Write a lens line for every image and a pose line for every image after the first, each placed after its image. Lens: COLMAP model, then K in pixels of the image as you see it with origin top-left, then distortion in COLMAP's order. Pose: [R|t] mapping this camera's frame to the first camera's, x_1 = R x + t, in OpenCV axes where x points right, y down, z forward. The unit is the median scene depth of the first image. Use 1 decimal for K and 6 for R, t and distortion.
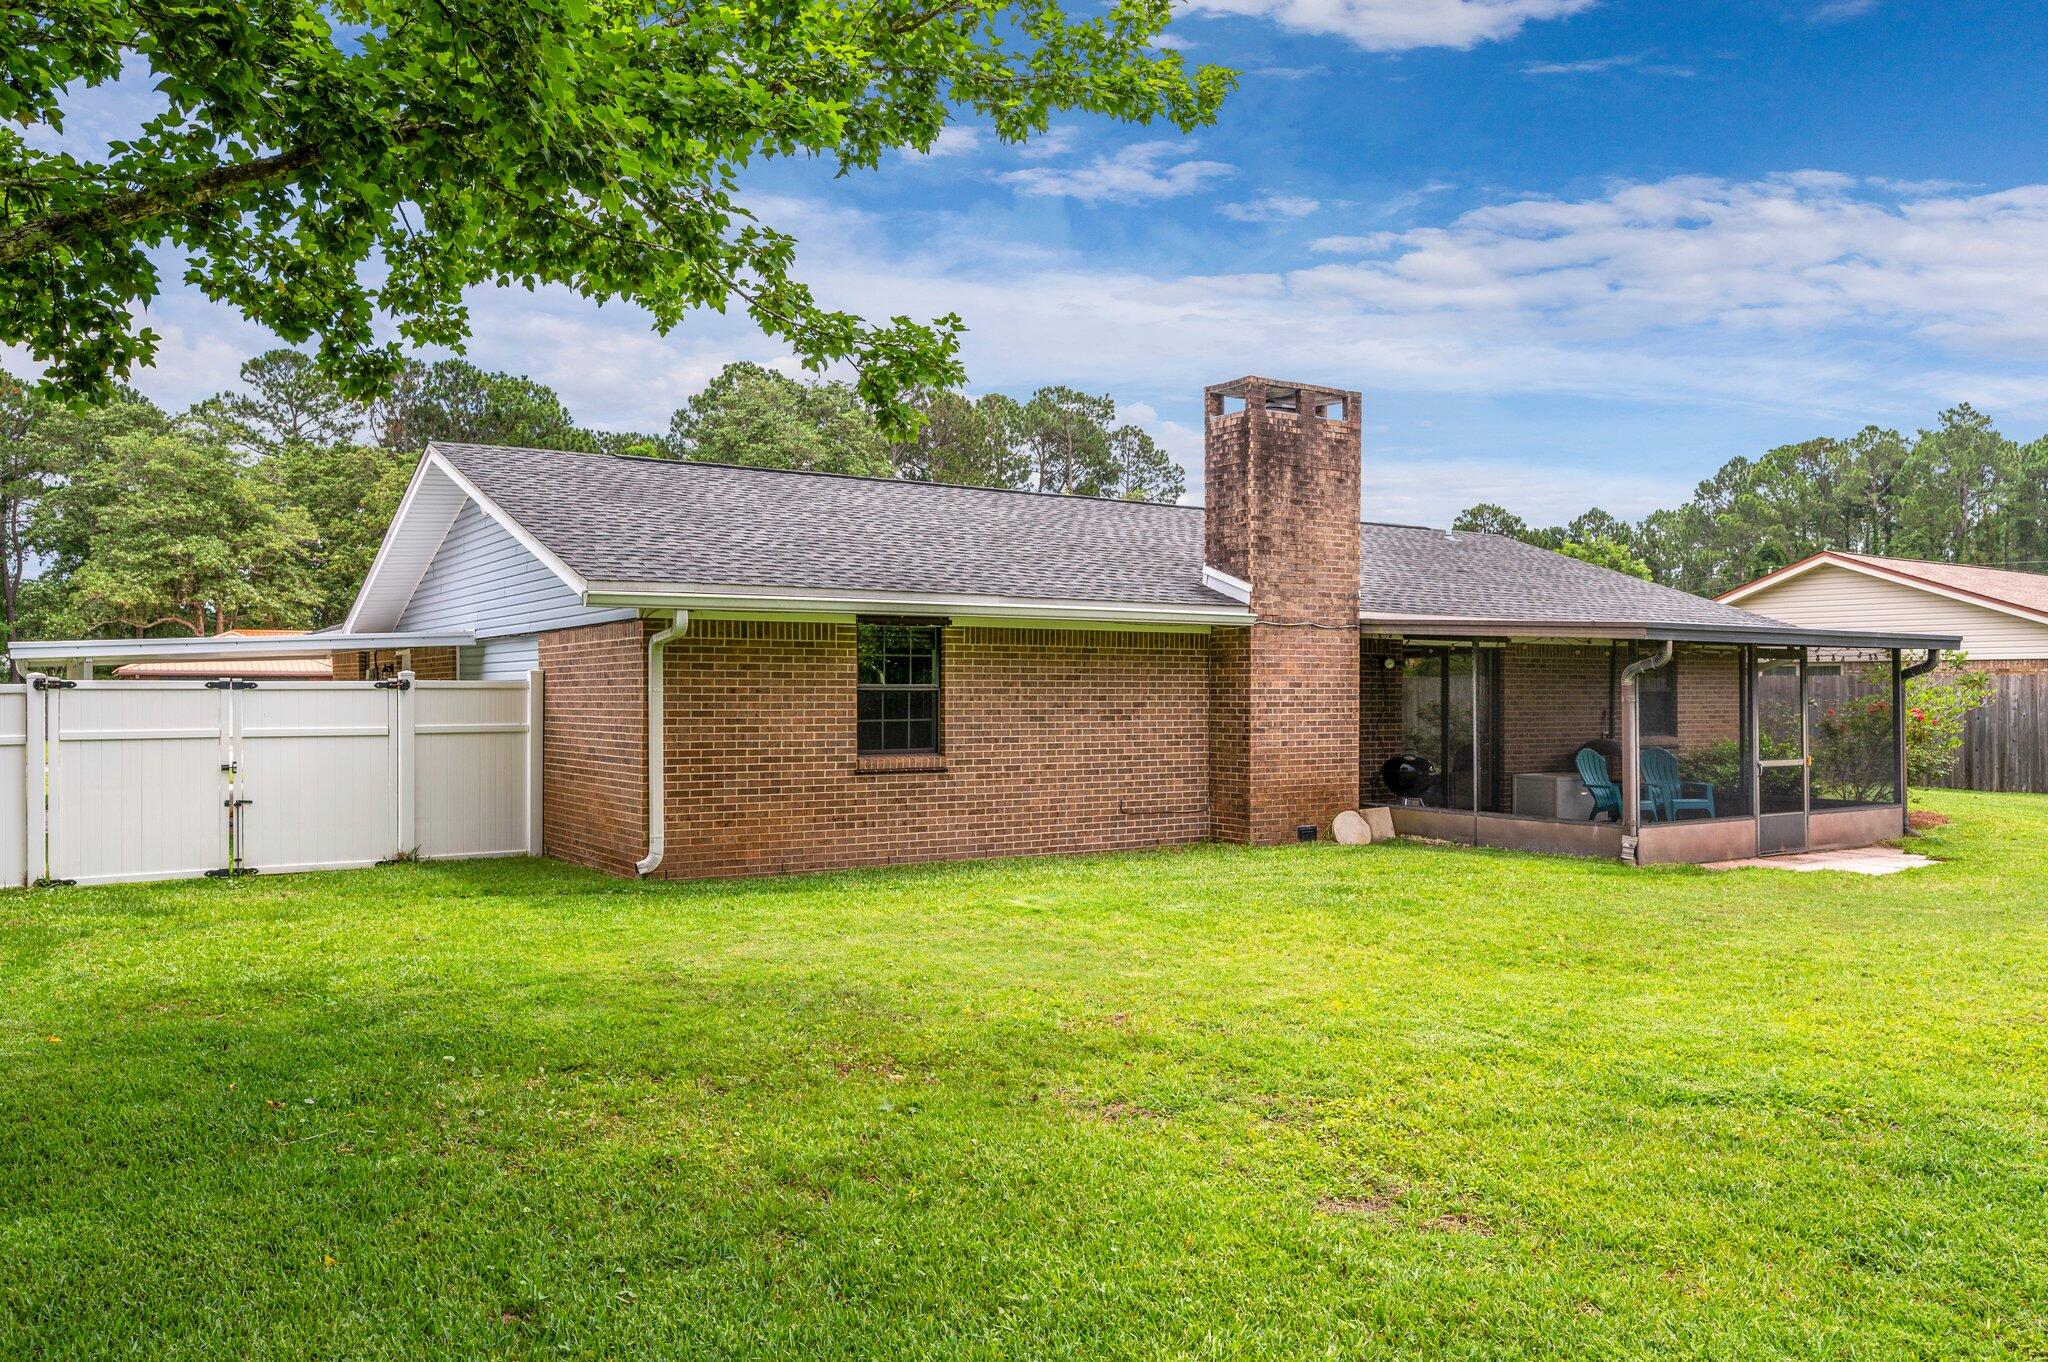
lens RADIAL K [[1521.0, 0, 1028.2], [0, 1521.0, 698.4], [0, 0, 1]] dist [-0.017491, 0.004667]
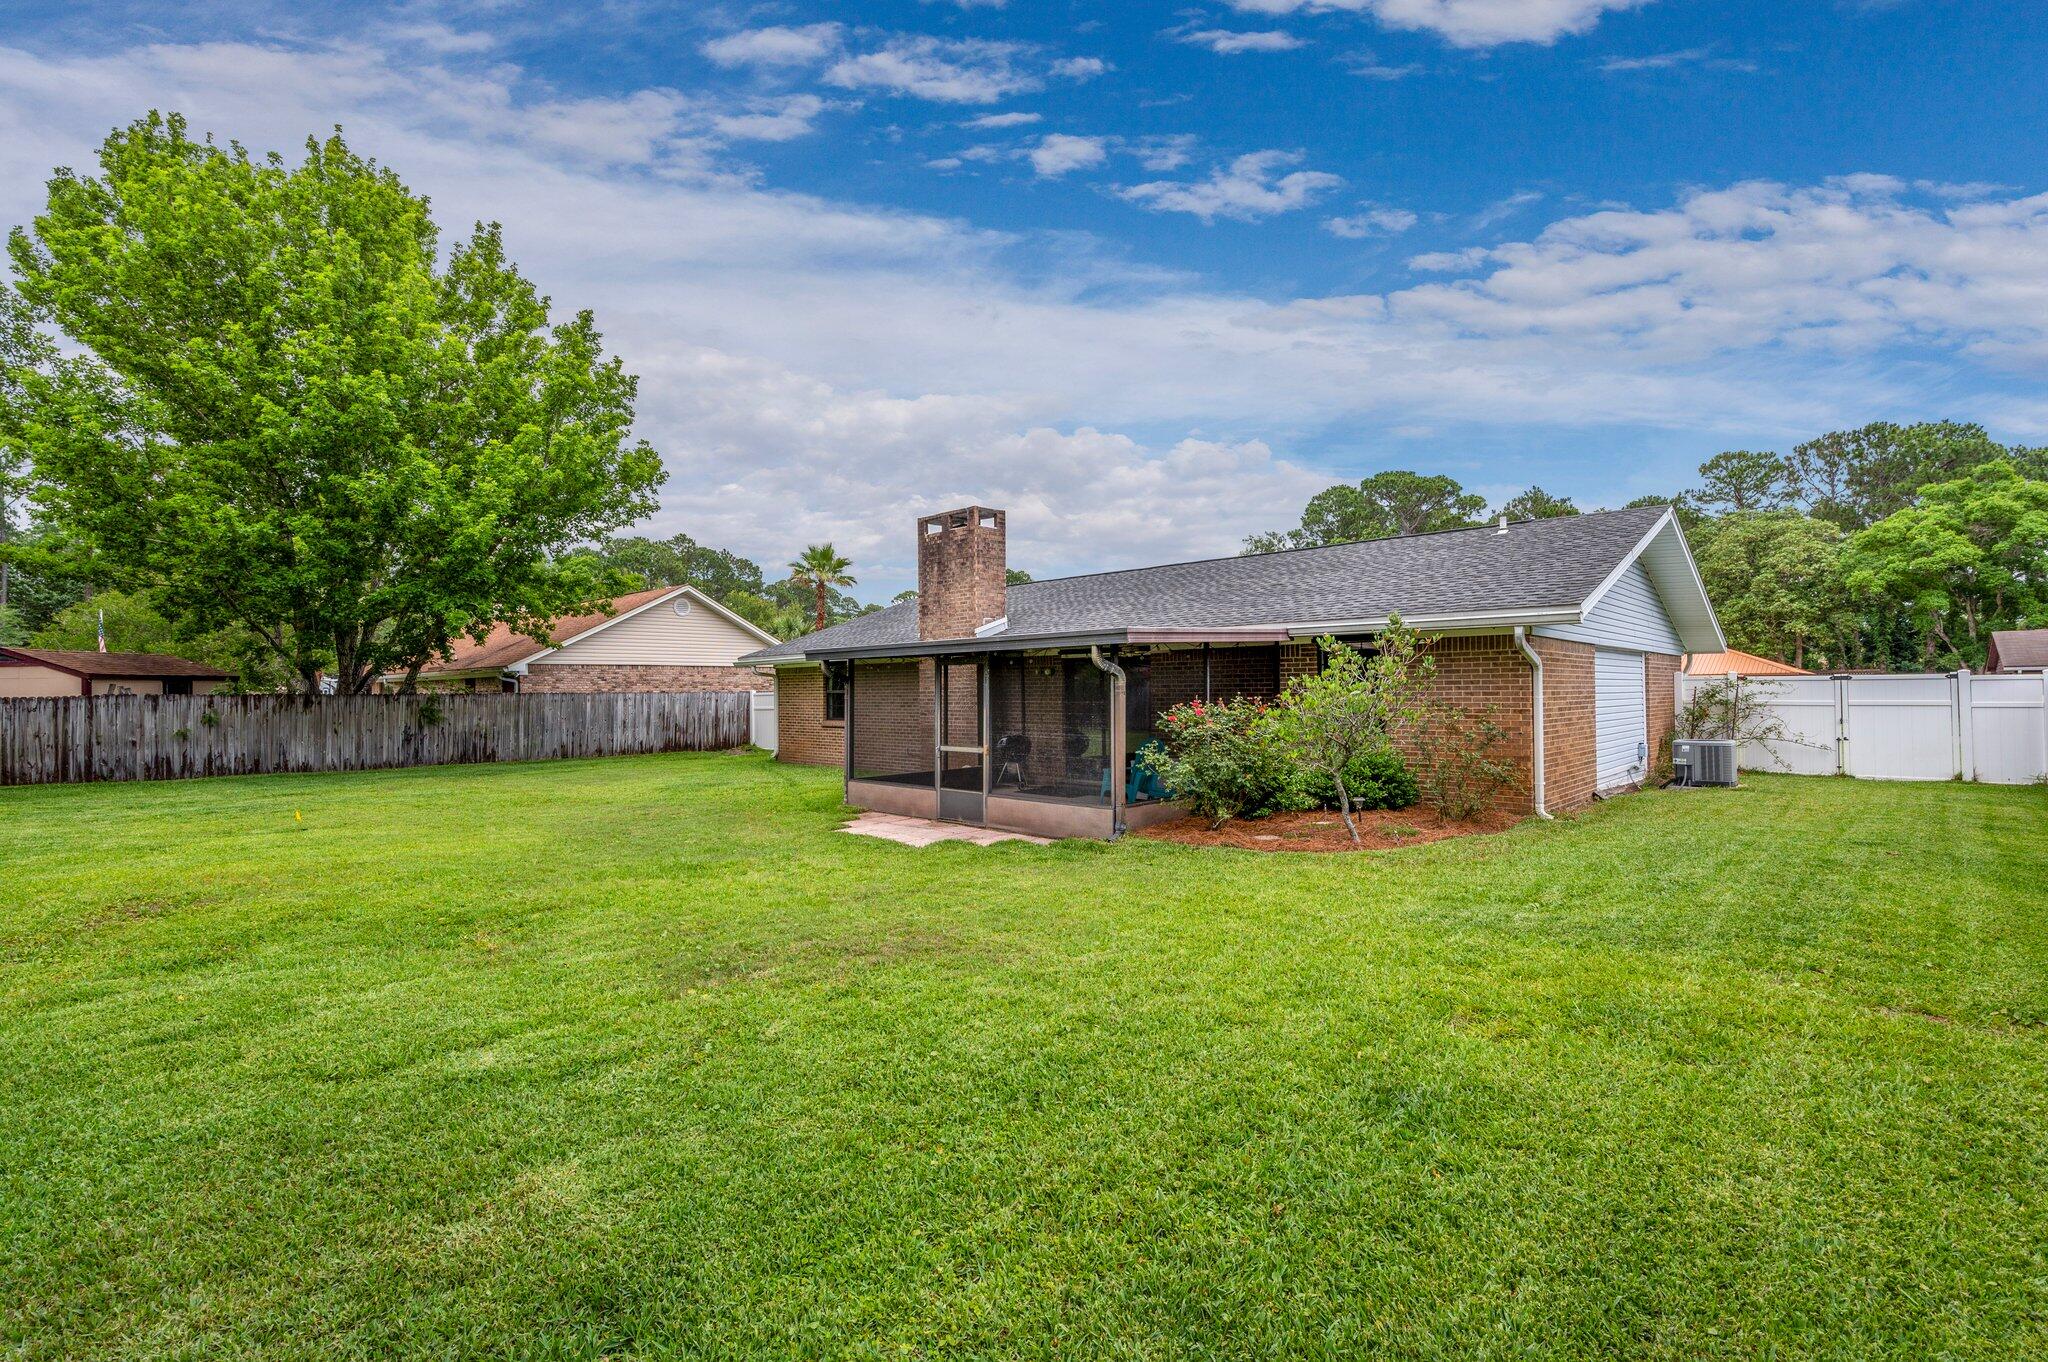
lens RADIAL K [[926.3, 0, 1024.0], [0, 926.3, 681.0], [0, 0, 1]] dist [-0.004696, -0.000499]
pose [[0.212505, -0.014095, -0.977058, 1.227695], [0.008120, 0.999887, -0.012658, -0.003143], [0.977126, -0.005244, 0.212595, 0.870803]]
